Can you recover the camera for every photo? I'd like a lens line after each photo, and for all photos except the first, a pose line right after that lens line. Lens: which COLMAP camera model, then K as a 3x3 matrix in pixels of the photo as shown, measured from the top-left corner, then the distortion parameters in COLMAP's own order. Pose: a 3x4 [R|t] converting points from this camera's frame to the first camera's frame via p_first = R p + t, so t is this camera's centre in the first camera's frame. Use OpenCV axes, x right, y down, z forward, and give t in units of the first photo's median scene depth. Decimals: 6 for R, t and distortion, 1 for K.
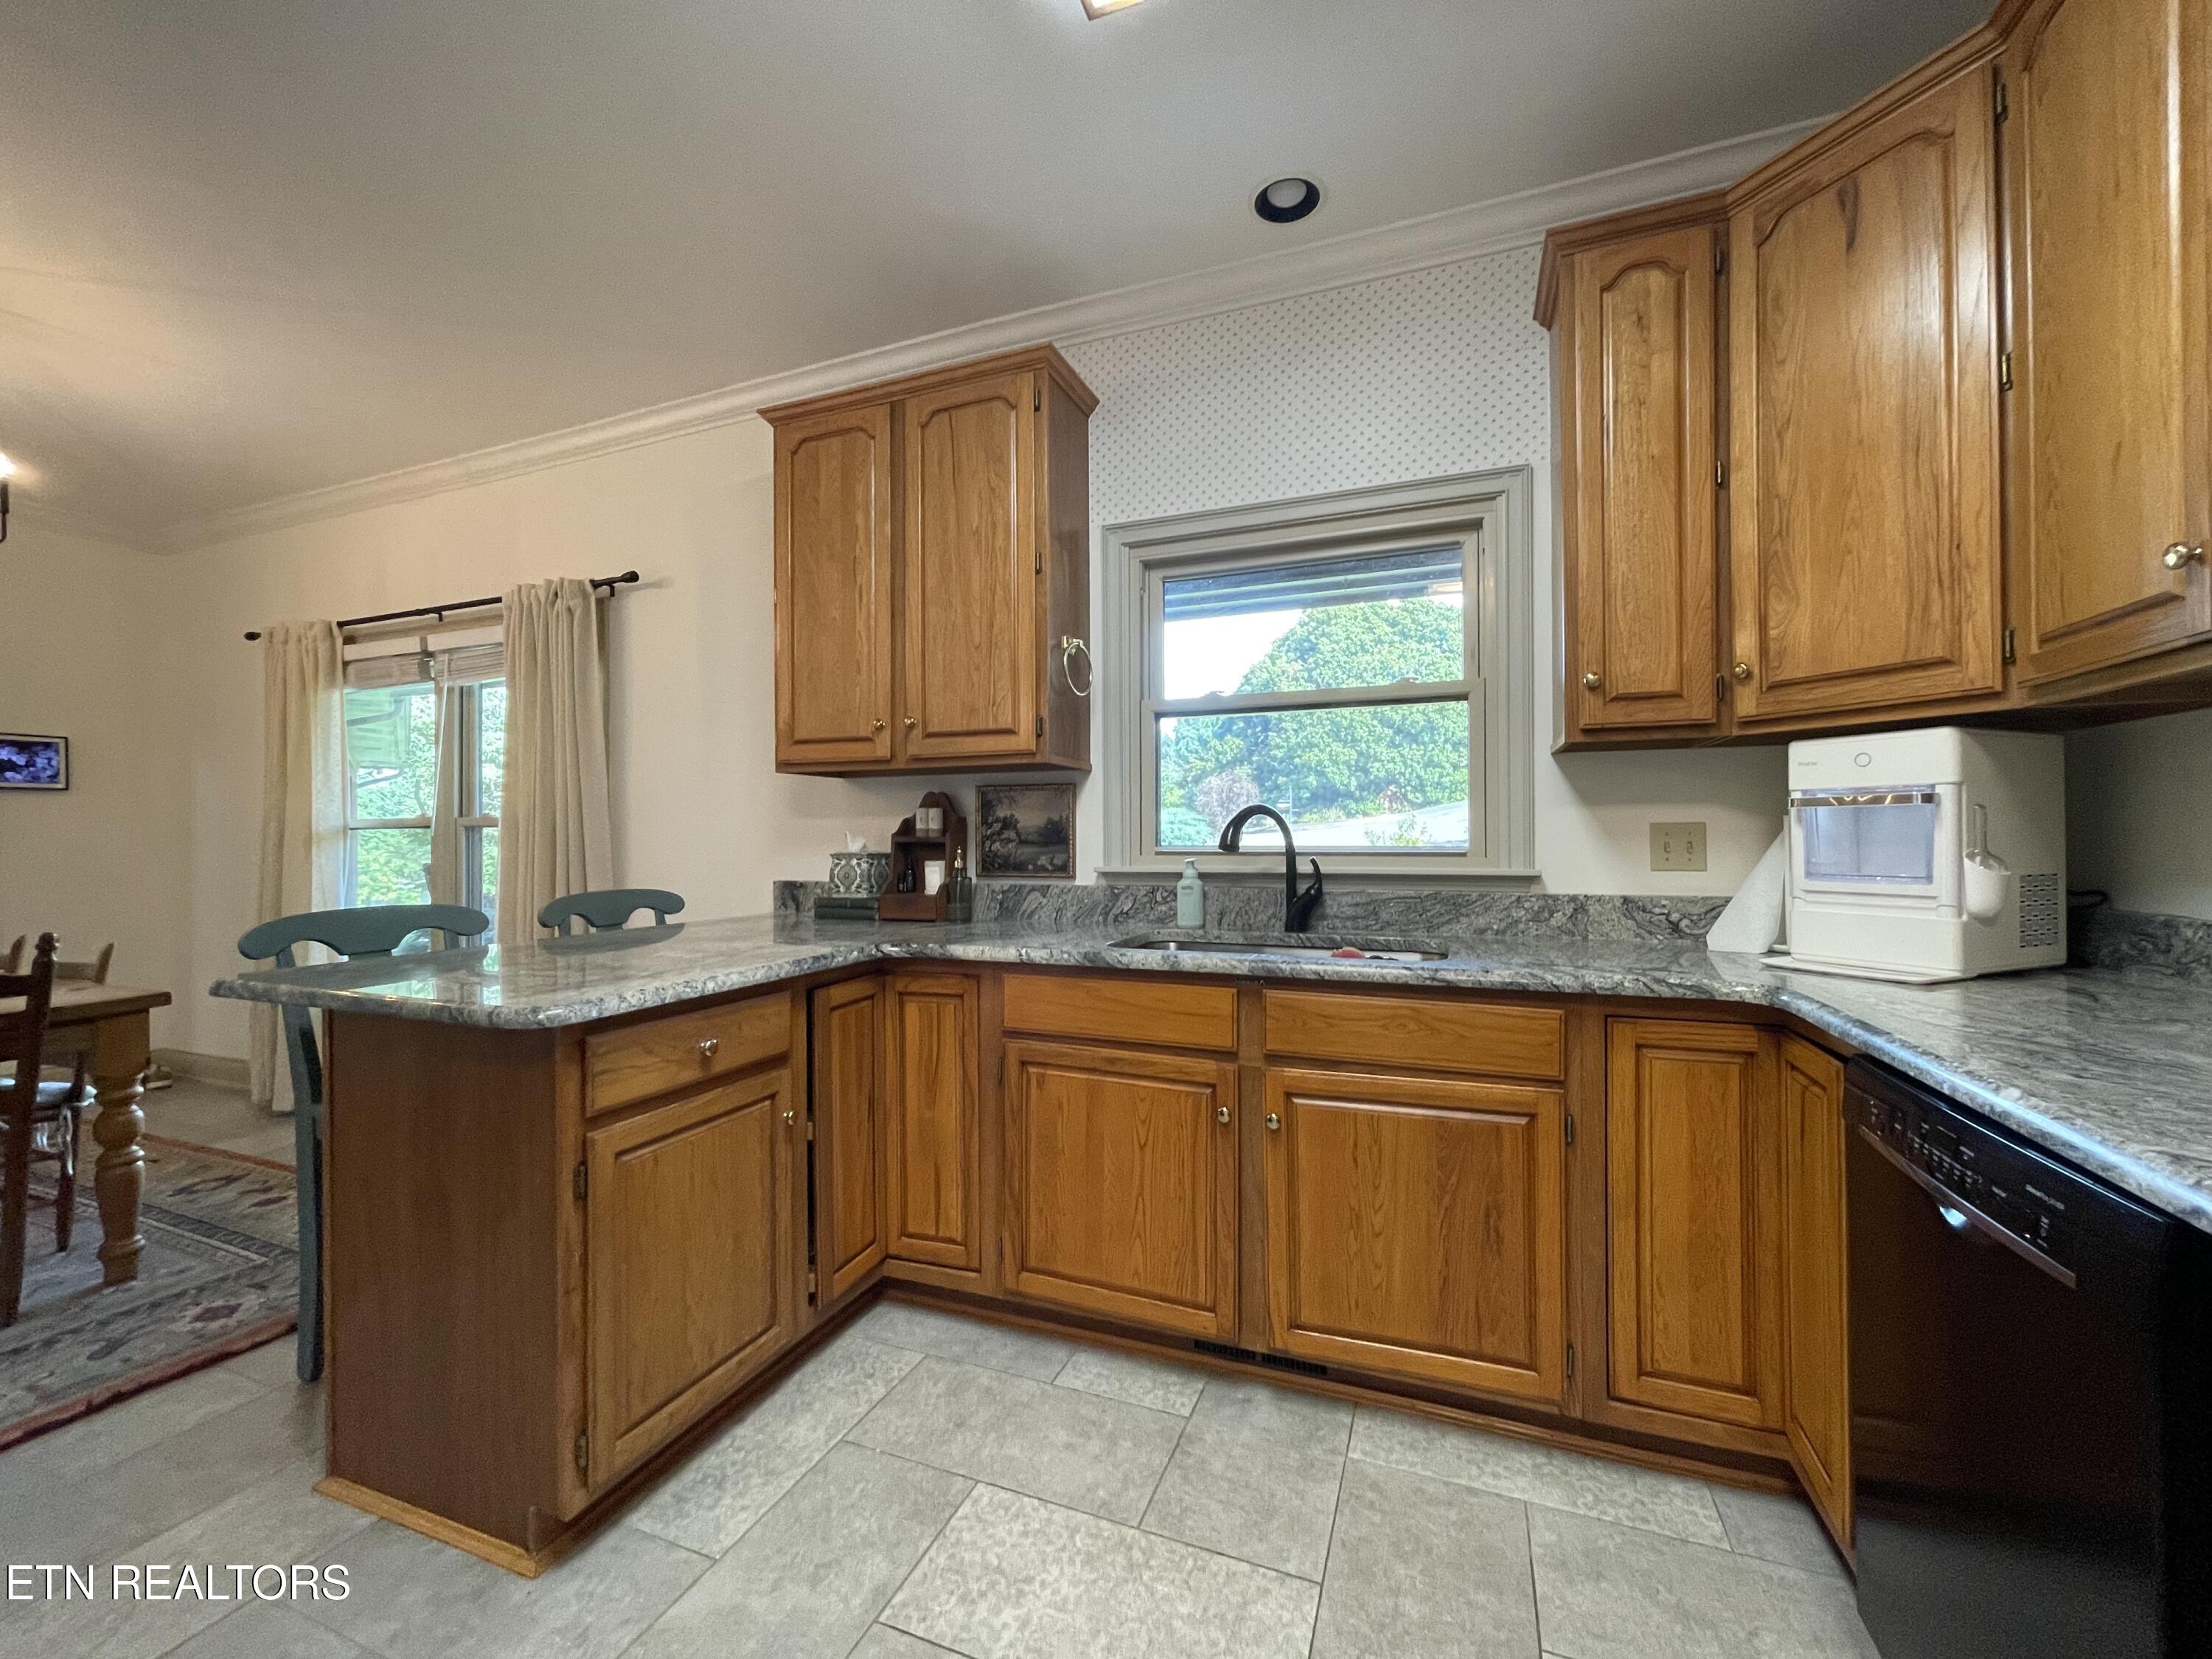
lens RADIAL K [[887.9, 0, 1099.1], [0, 887.9, 832.8], [0, 0, 1]] dist [-0.001196, 0.000017]
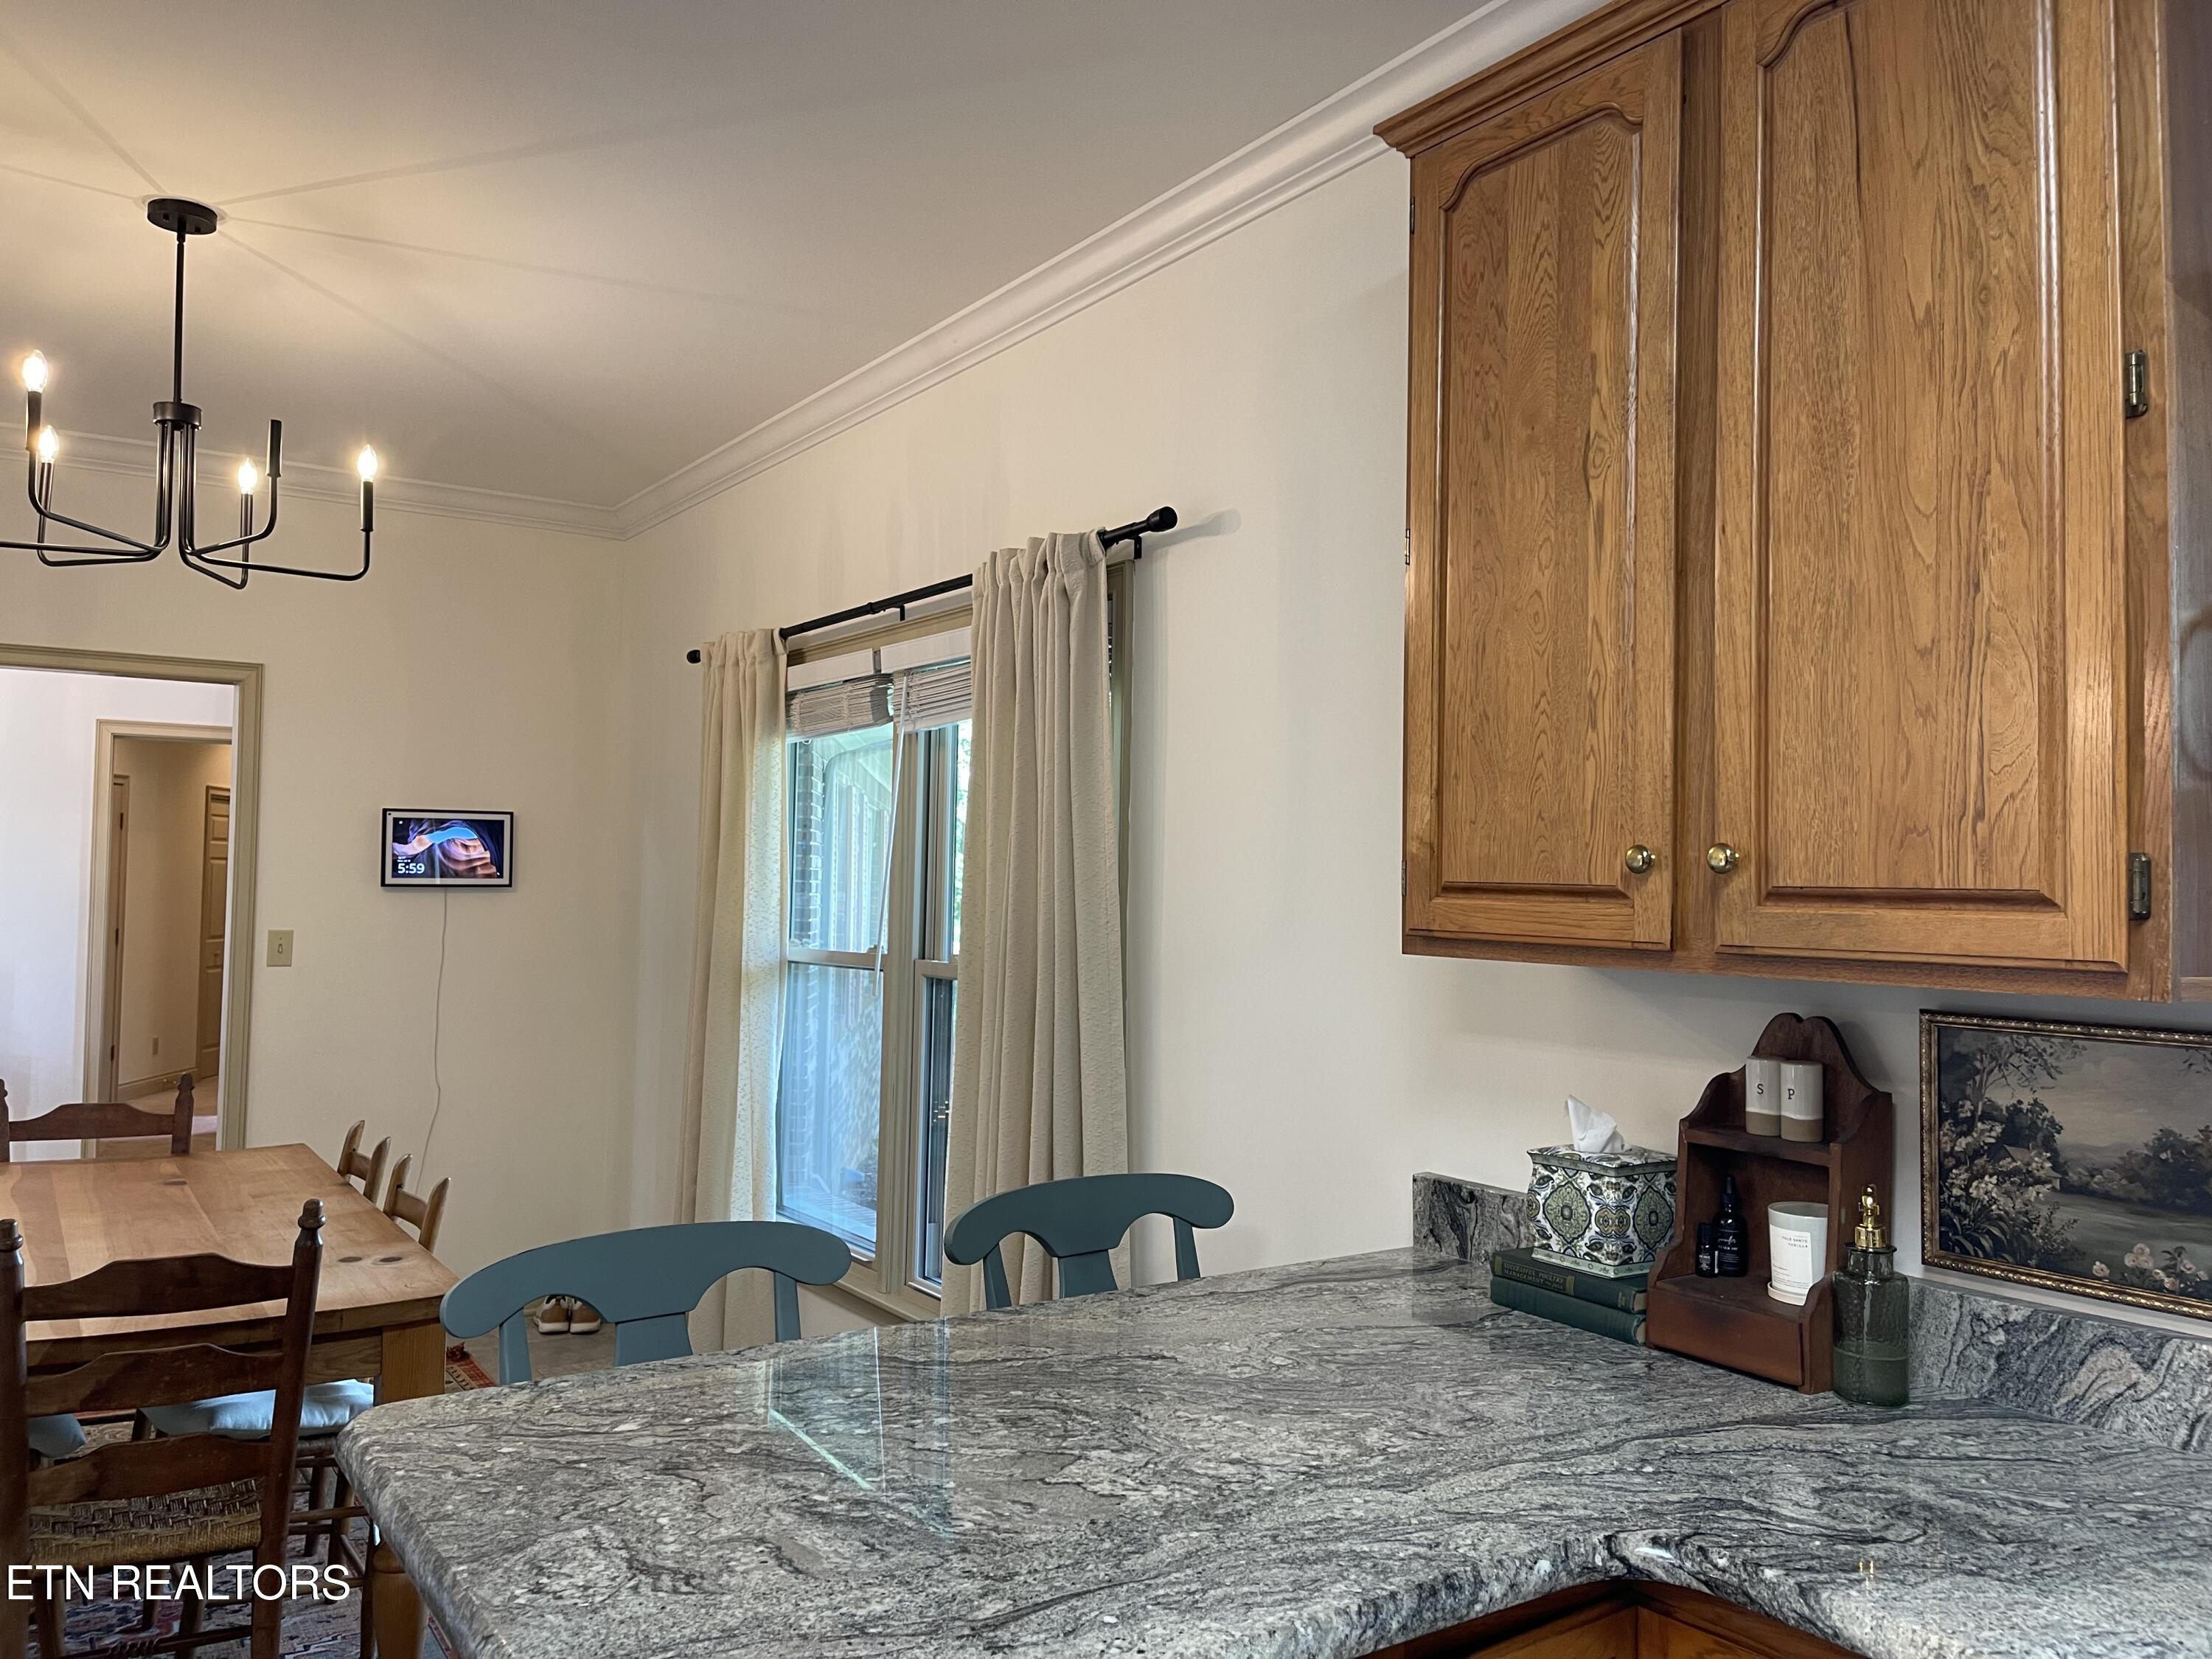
lens RADIAL K [[1671.0, 0, 1093.9], [0, 1671.0, 832.4], [0, 0, 1]] dist [0.040499, -0.033630]
pose [[0.826140, -0.000902, -0.563464, -0.033683], [-0.017361, 0.999483, -0.027054, -0.112175], [0.563197, 0.032133, 0.825697, 0.266632]]
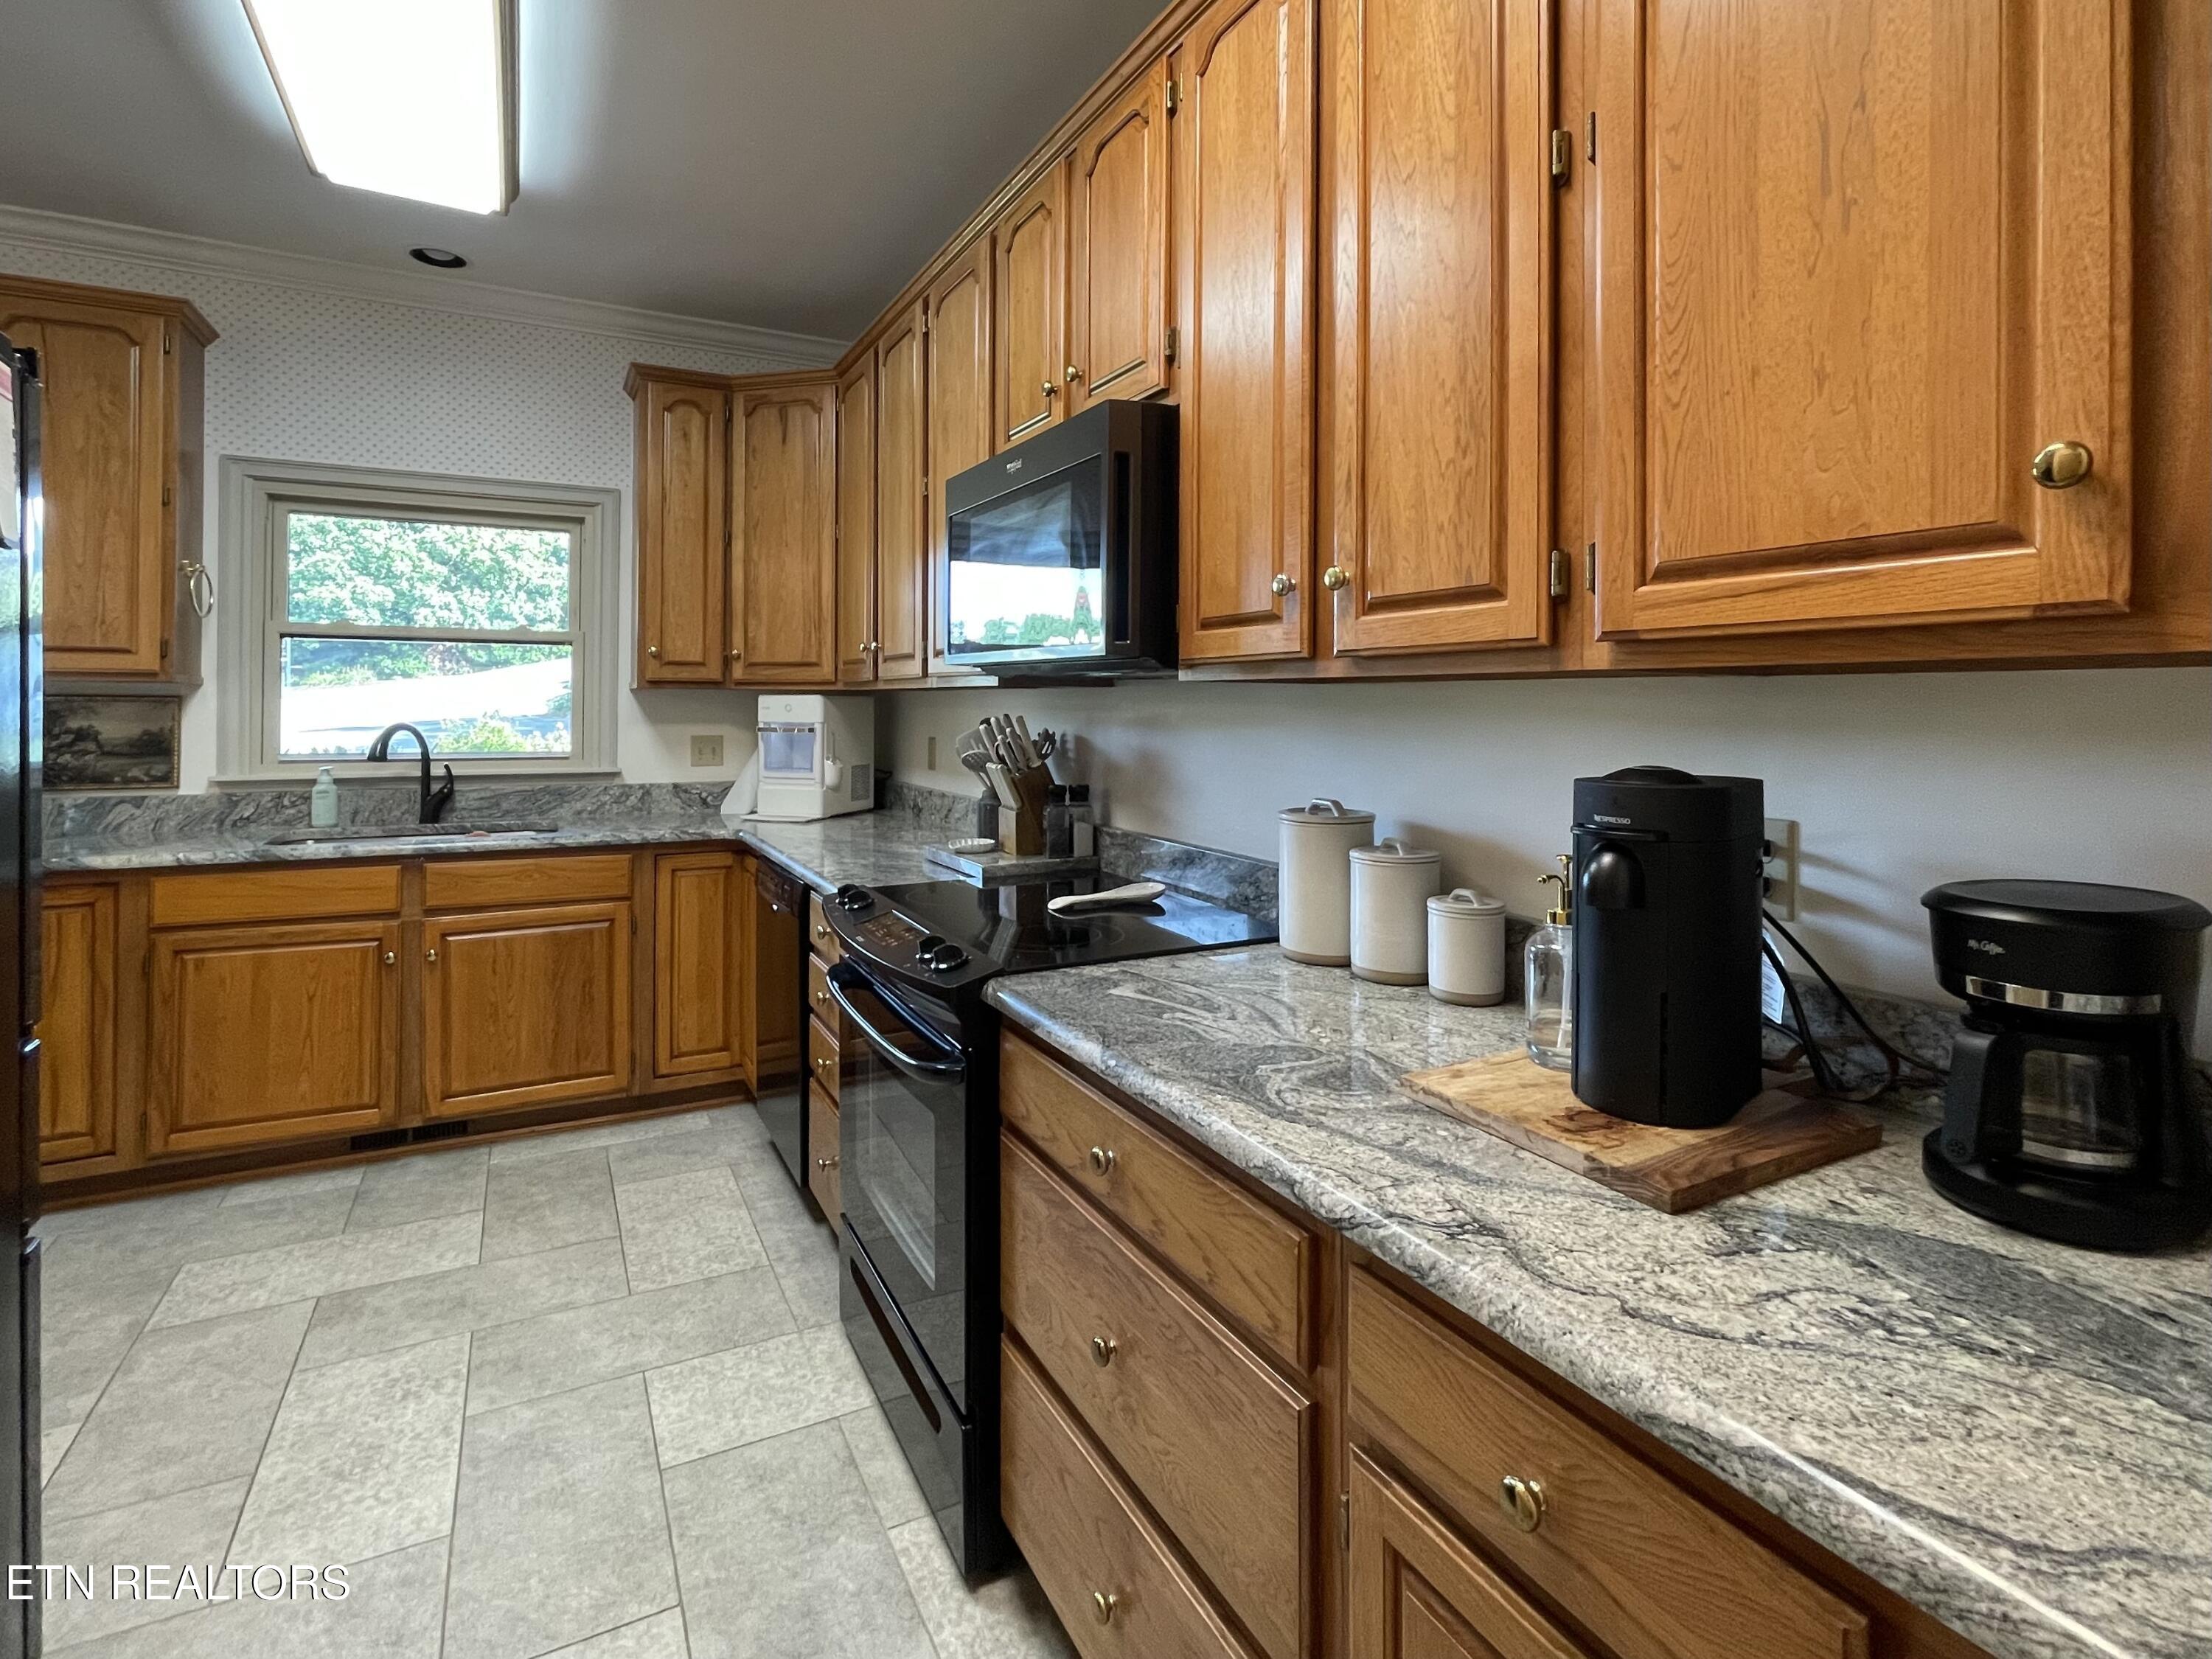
lens RADIAL K [[1096.5, 0, 1125.4], [0, 1096.5, 698.8], [0, 0, 1]] dist [-0.010275, 0.000798]
pose [[0.633265, 0.012146, 0.773840, -0.331002], [-0.015478, 0.999876, -0.003028, -0.070204], [-0.773780, -0.010060, 0.633374, -0.695188]]
